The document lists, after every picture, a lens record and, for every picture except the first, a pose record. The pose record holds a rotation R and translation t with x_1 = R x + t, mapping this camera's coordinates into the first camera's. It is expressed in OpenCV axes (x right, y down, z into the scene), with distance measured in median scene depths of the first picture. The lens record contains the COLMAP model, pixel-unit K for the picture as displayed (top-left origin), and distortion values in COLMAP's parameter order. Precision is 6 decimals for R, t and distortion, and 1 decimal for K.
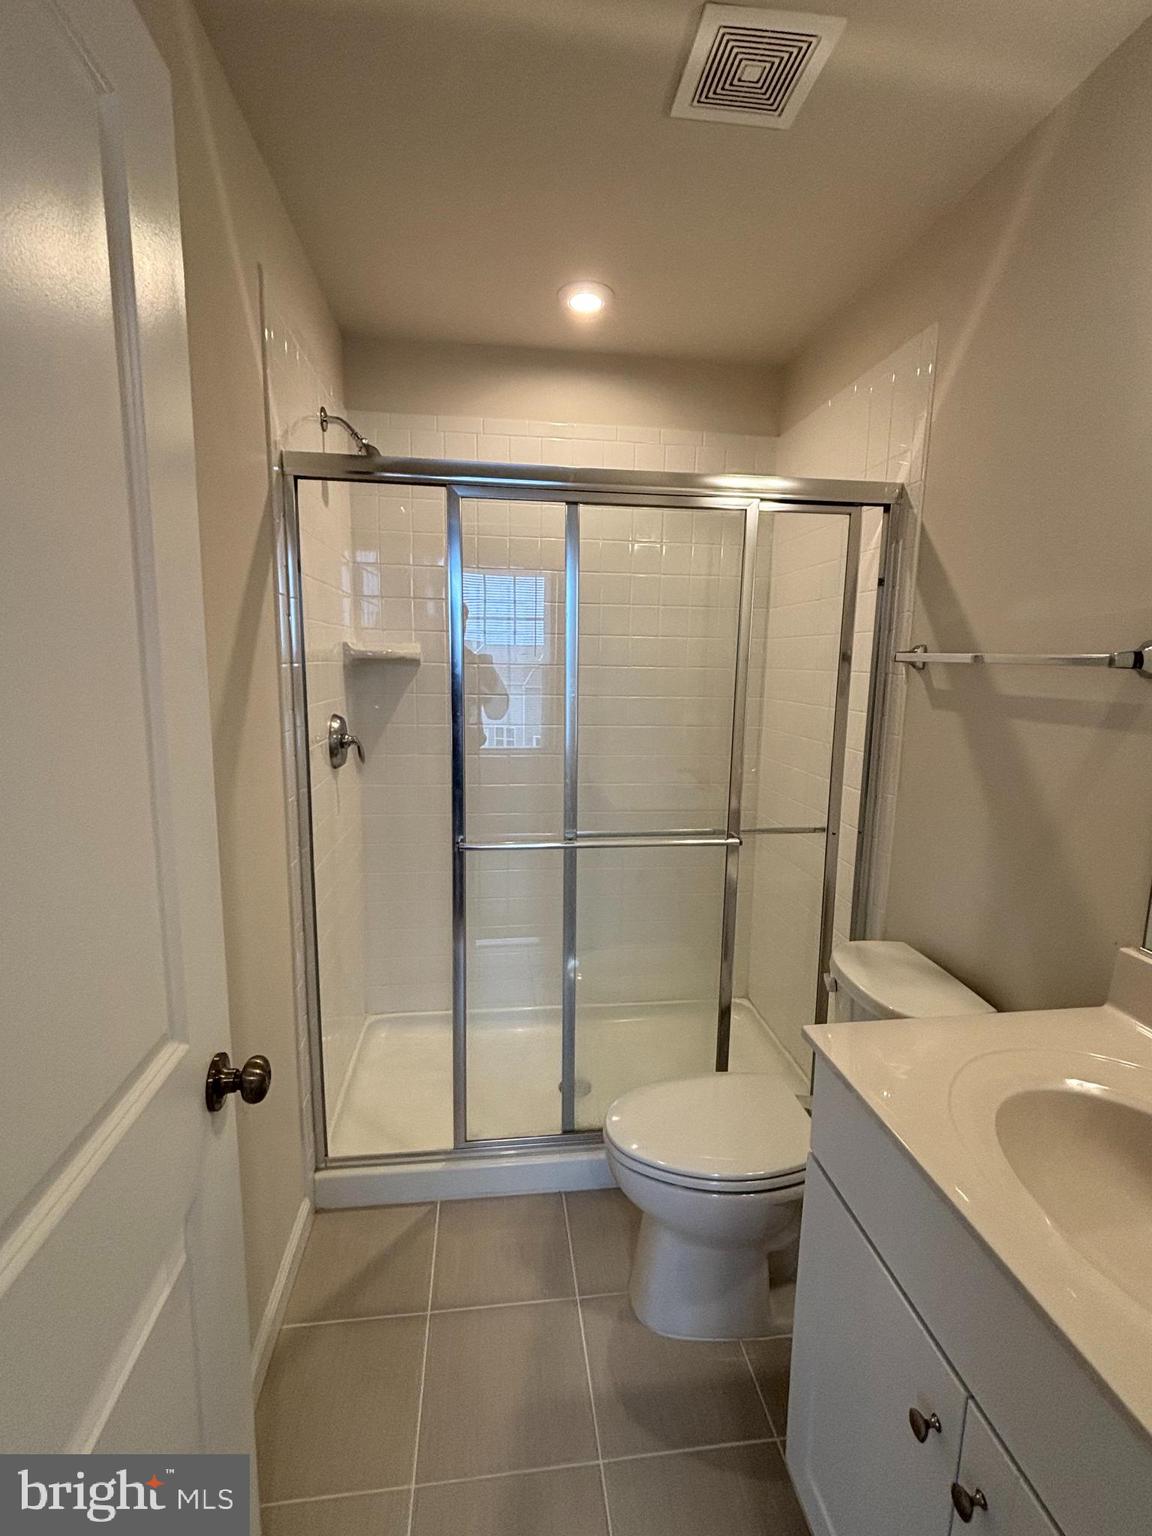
lens RADIAL K [[691.1, 0, 570.4], [0, 691.1, 768.3], [0, 0, 1]] dist [-0.004273, 0.001110]
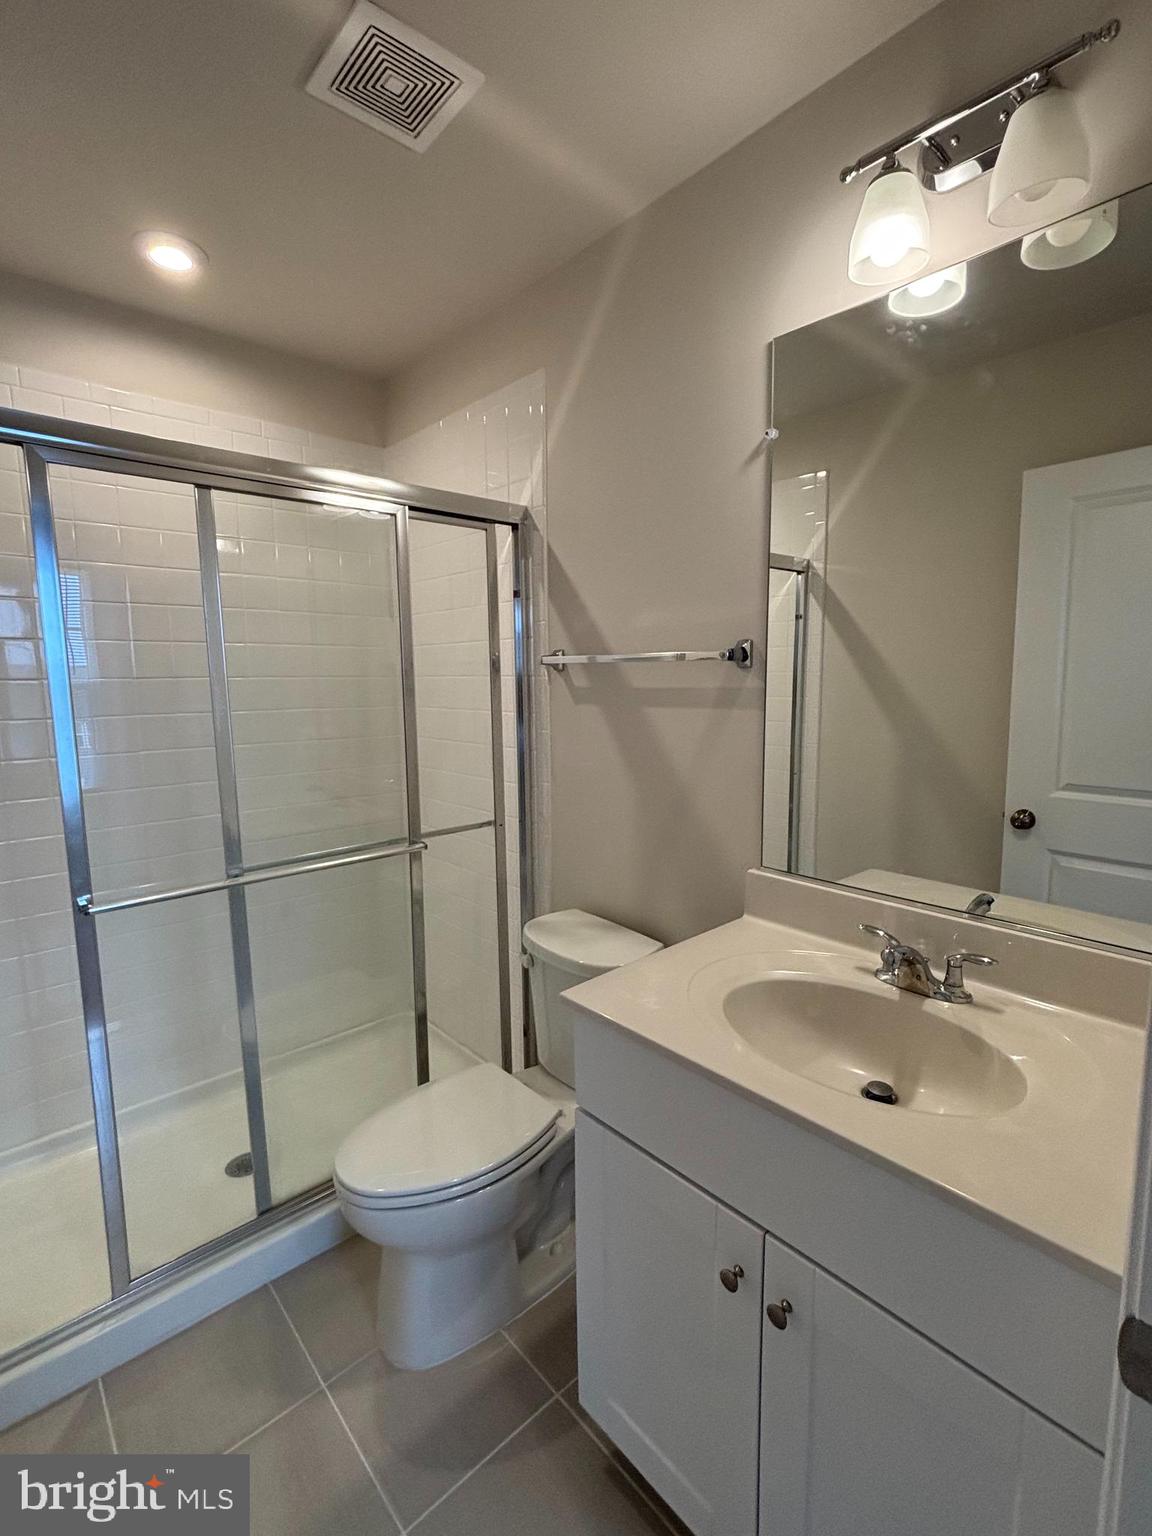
lens RADIAL K [[691.1, 0, 585.0], [0, 691.1, 766.4], [0, 0, 1]] dist [-0.004273, 0.001110]
pose [[0.824911, -0.099443, 0.556447, -0.117125], [0.111892, 0.993651, 0.011700, 0.006514], [-0.554078, 0.052611, 0.830801, 0.035791]]
